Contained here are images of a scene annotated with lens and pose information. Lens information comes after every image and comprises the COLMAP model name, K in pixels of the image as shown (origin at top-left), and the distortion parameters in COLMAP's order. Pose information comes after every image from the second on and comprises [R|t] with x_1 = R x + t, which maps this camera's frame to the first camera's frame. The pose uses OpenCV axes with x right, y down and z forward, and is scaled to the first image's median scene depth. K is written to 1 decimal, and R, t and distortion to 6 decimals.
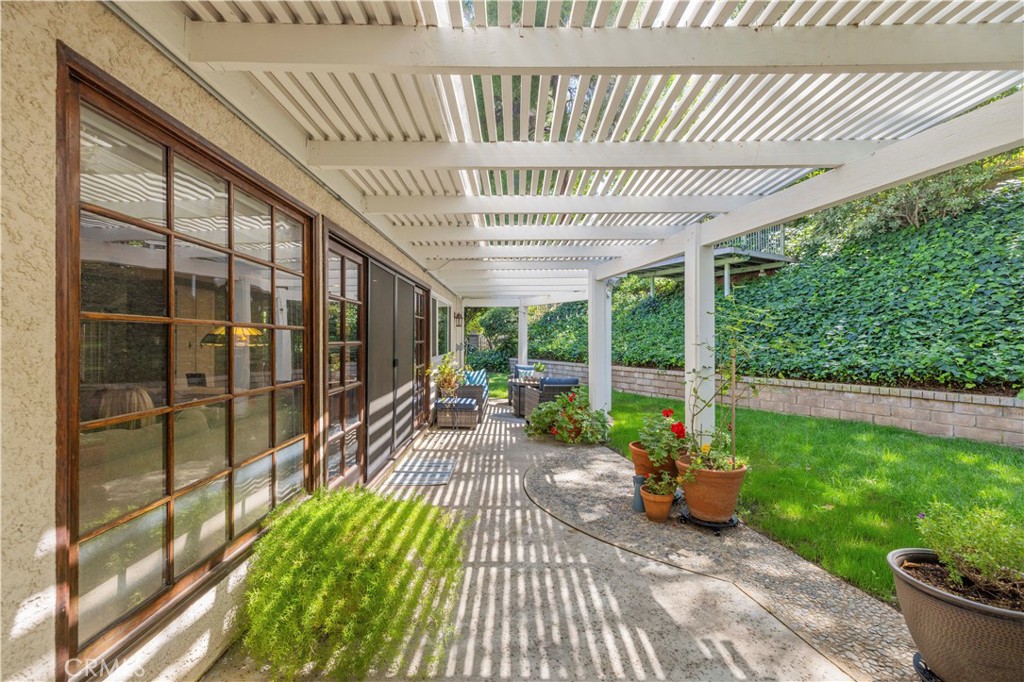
lens RADIAL K [[441.4, 0, 512.0], [0, 441.4, 341.0], [0, 0, 1]] dist [0.000518, 0.000159]
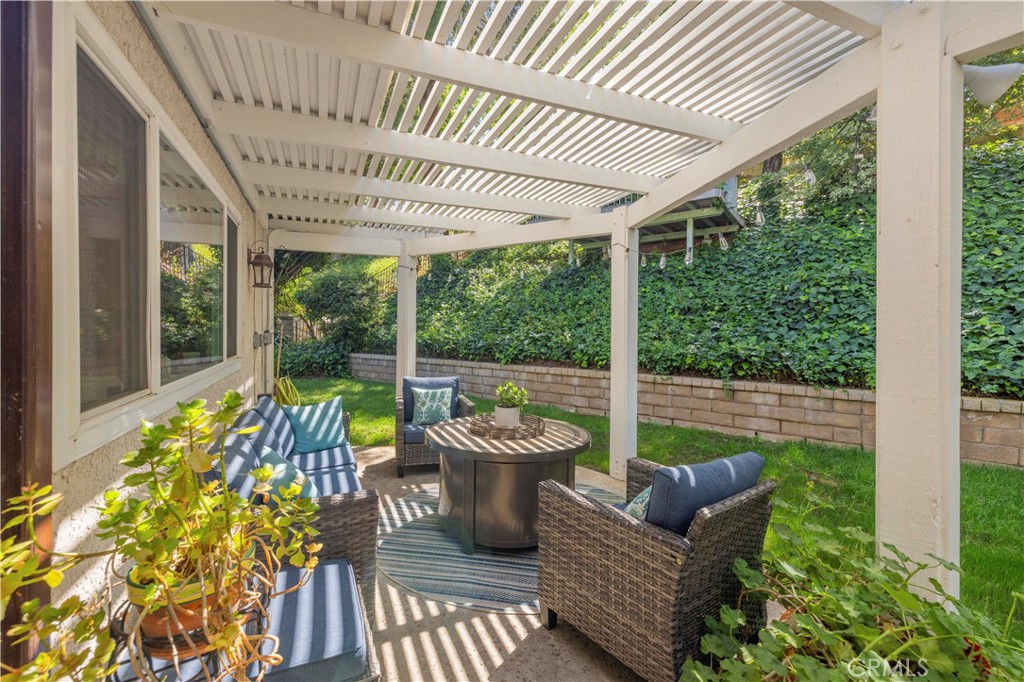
lens RADIAL K [[439.9, 0, 512.0], [0, 439.9, 326.9], [0, 0, 1]] dist [-0.000693, -0.000005]
pose [[0.917907, 0.003713, 0.396779, -0.055110], [-0.002592, 0.999991, -0.003360, 0.003057], [-0.396788, 0.002056, 0.917908, 0.428885]]
